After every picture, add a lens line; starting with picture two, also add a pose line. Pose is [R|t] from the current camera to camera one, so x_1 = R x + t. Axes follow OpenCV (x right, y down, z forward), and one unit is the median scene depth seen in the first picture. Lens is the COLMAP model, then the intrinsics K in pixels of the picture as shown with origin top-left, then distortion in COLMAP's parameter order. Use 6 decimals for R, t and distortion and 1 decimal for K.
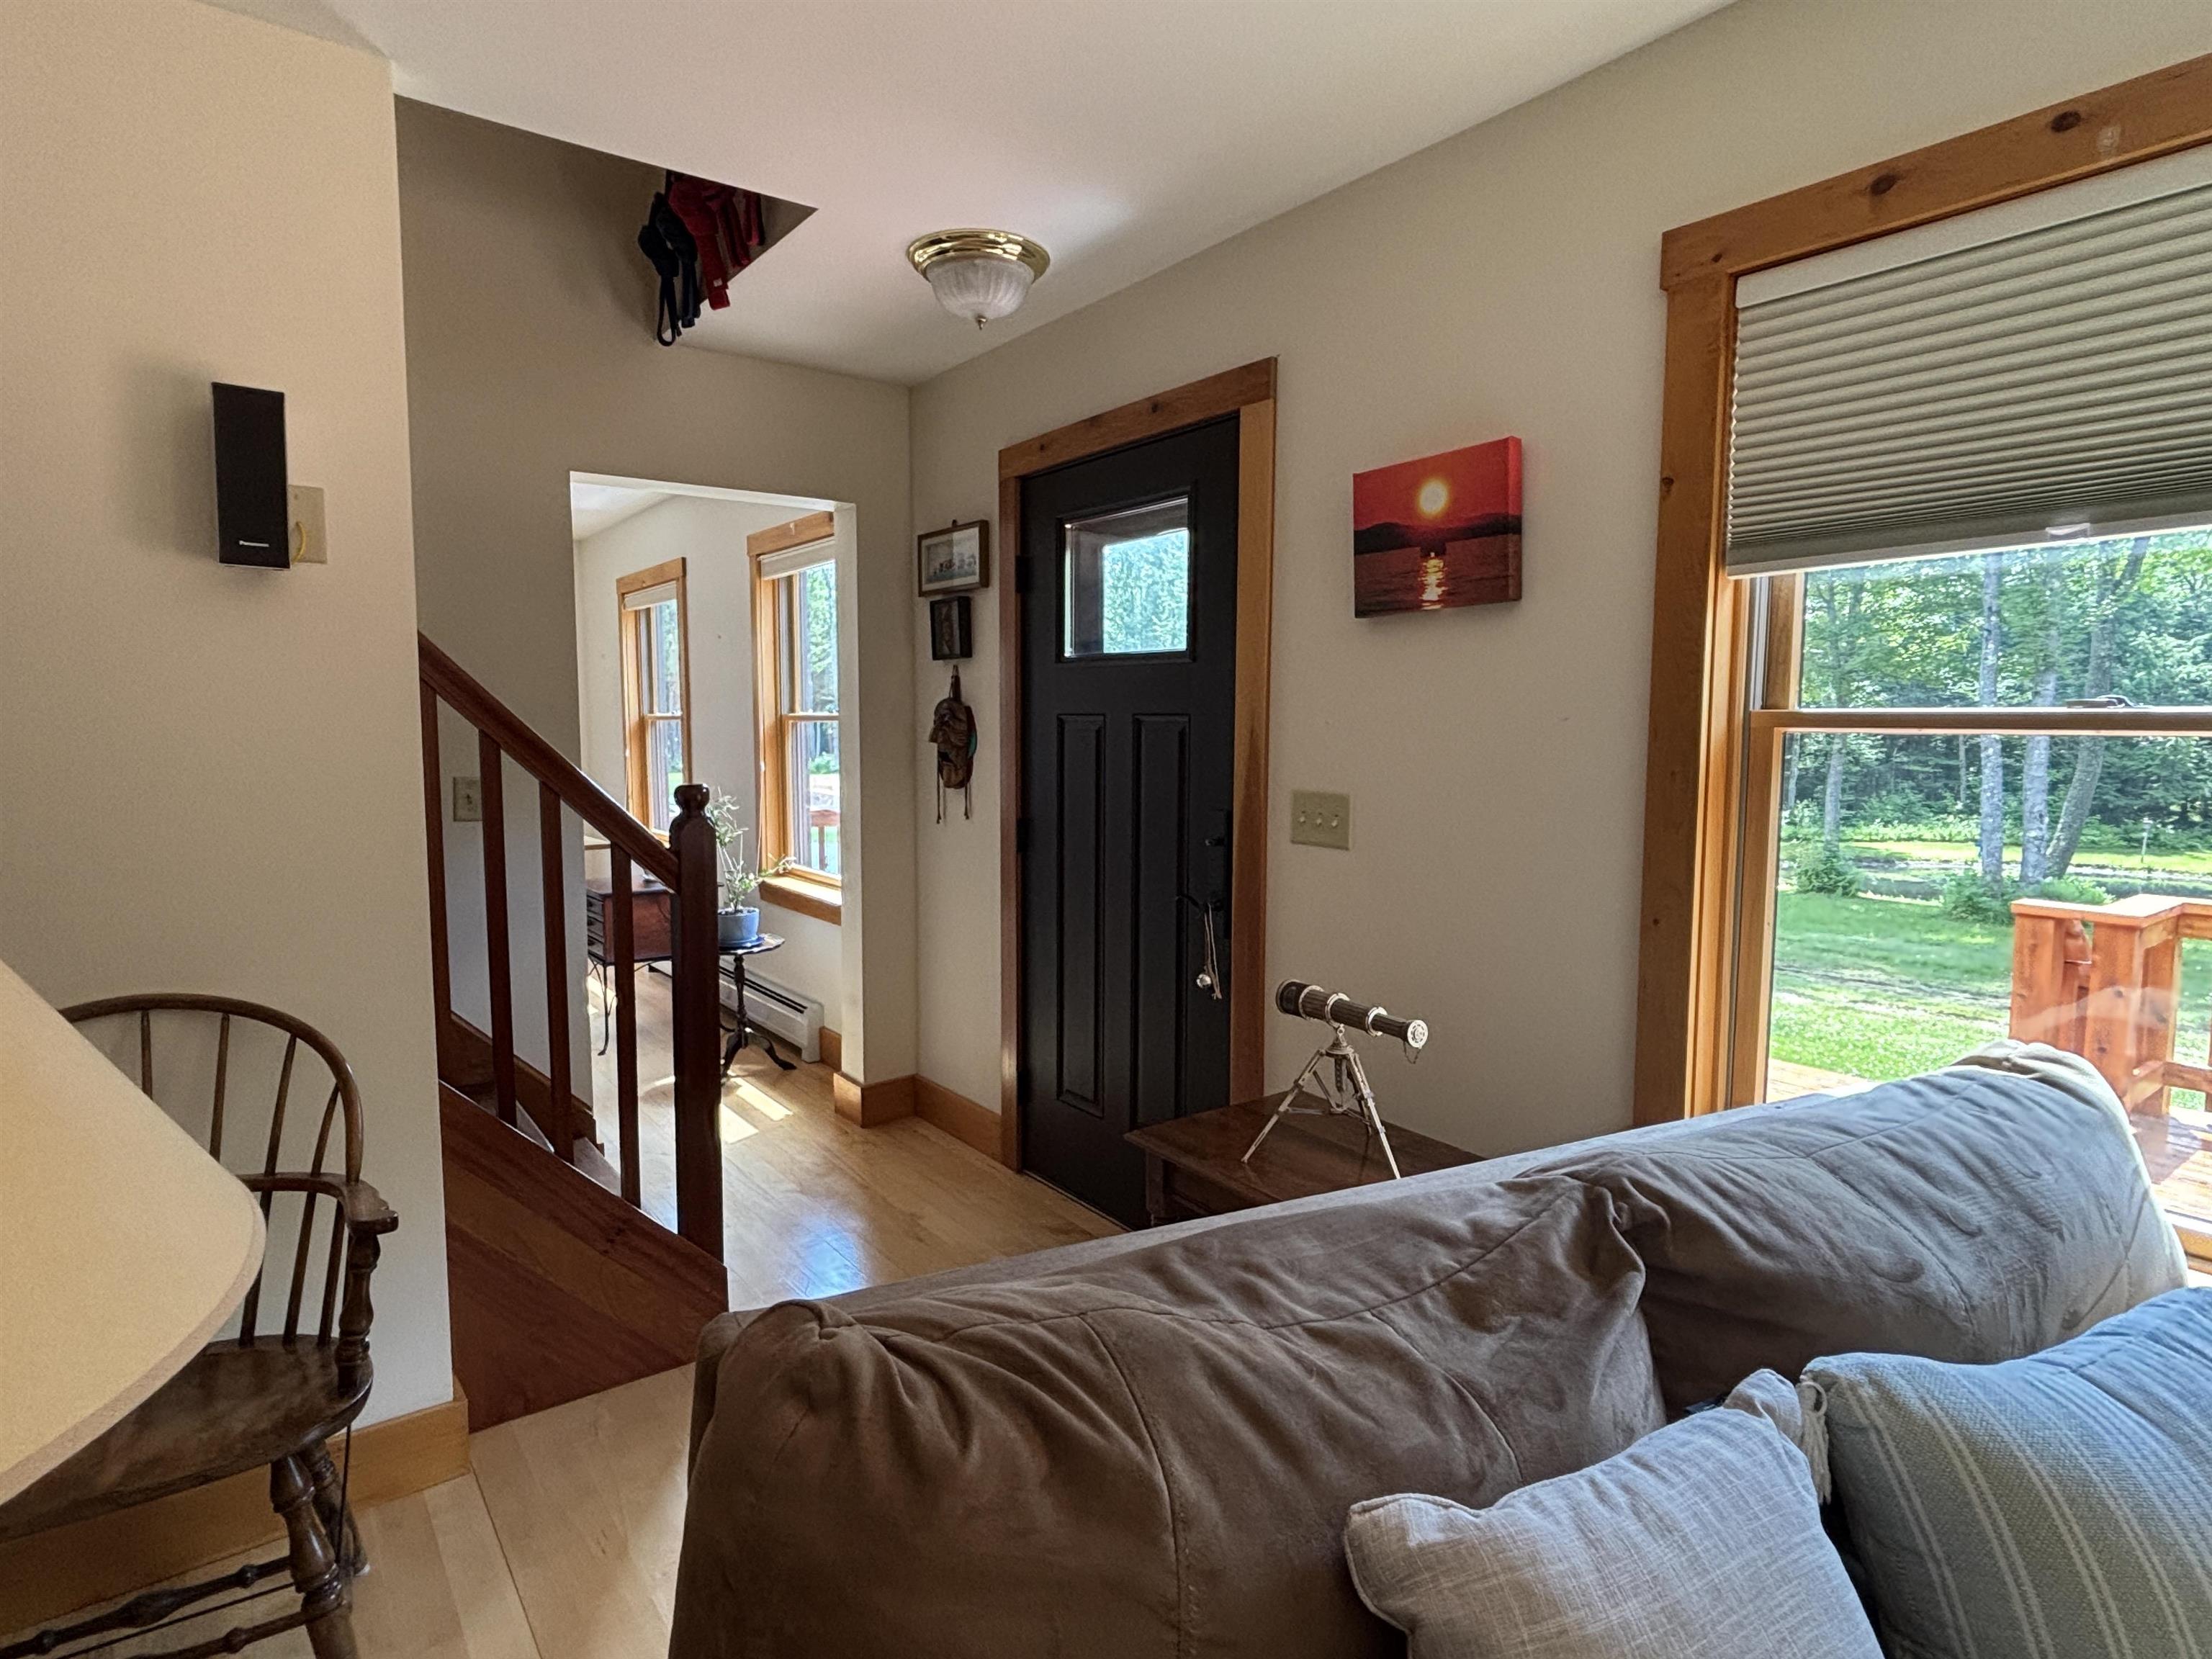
lens RADIAL K [[1181.2, 0, 1102.9], [0, 1181.2, 824.4], [0, 0, 1]] dist [0.005433, 0.000932]
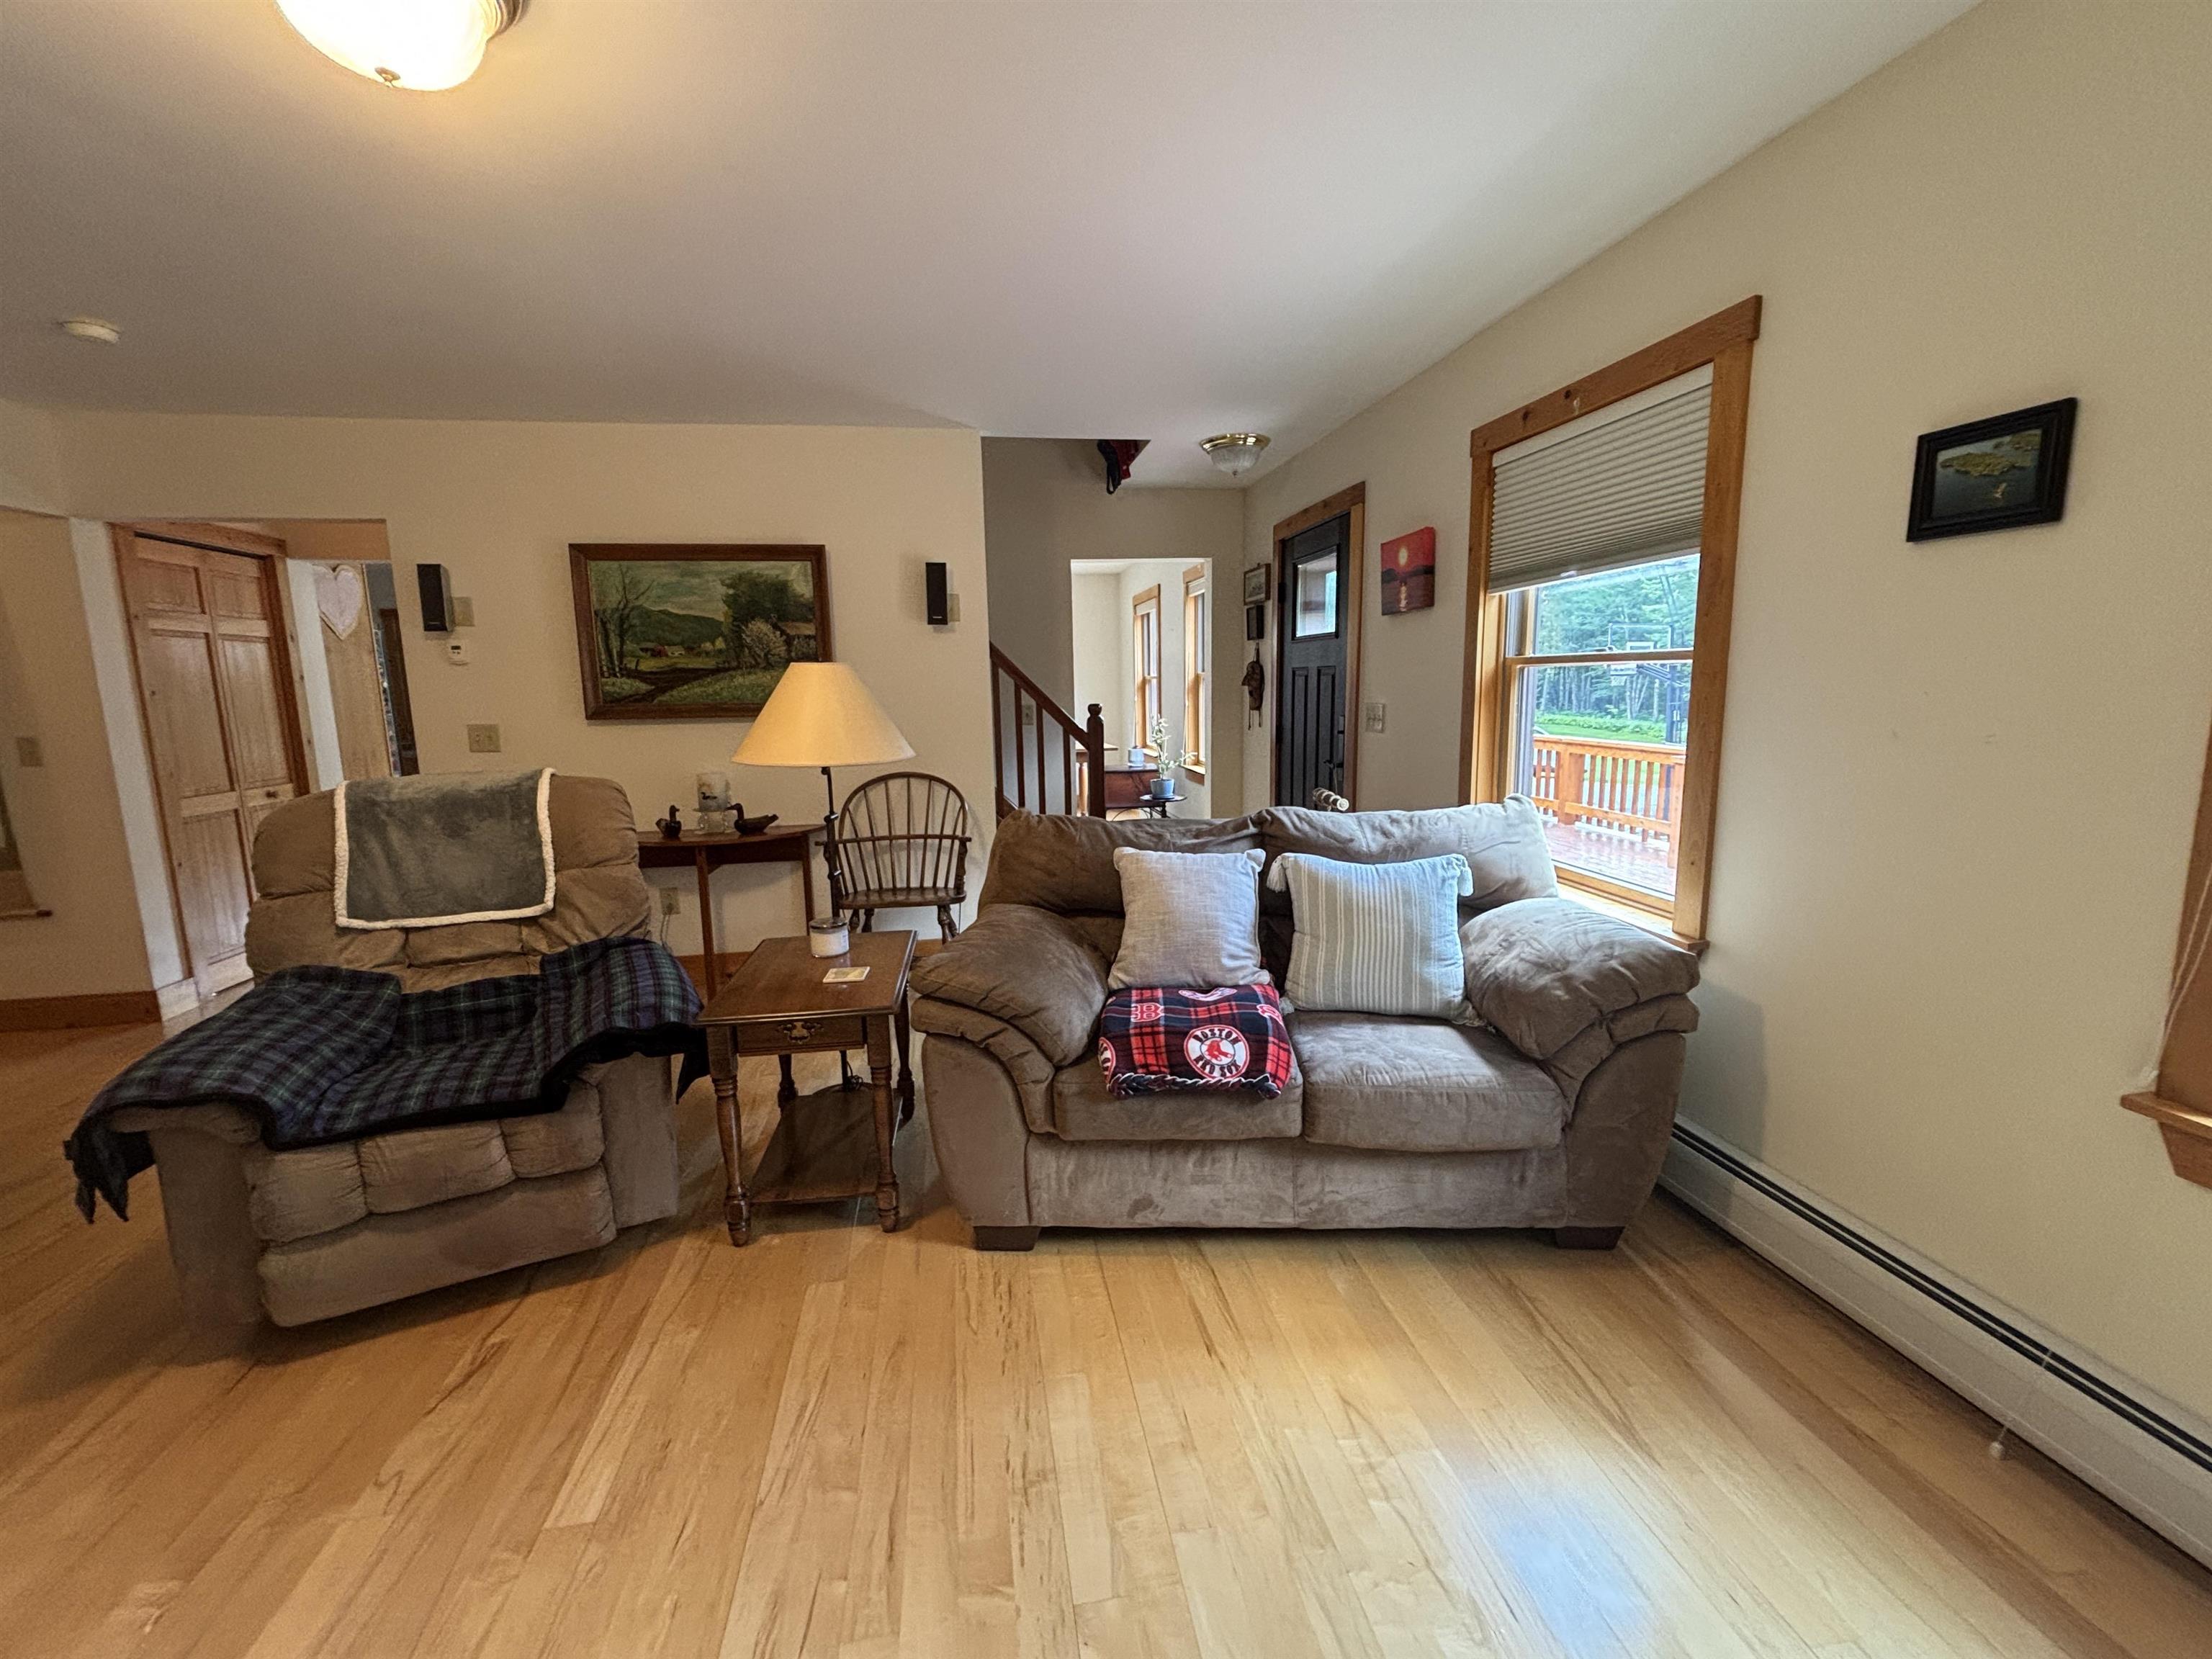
lens RADIAL K [[905.6, 0, 1094.1], [0, 905.6, 827.7], [0, 0, 1]] dist [0.000149, -0.001291]
pose [[0.880653, 0.054415, -0.470626, 0.507413], [-0.019067, 0.996648, 0.079556, 0.068877], [0.473378, -0.061088, 0.878739, -0.586904]]
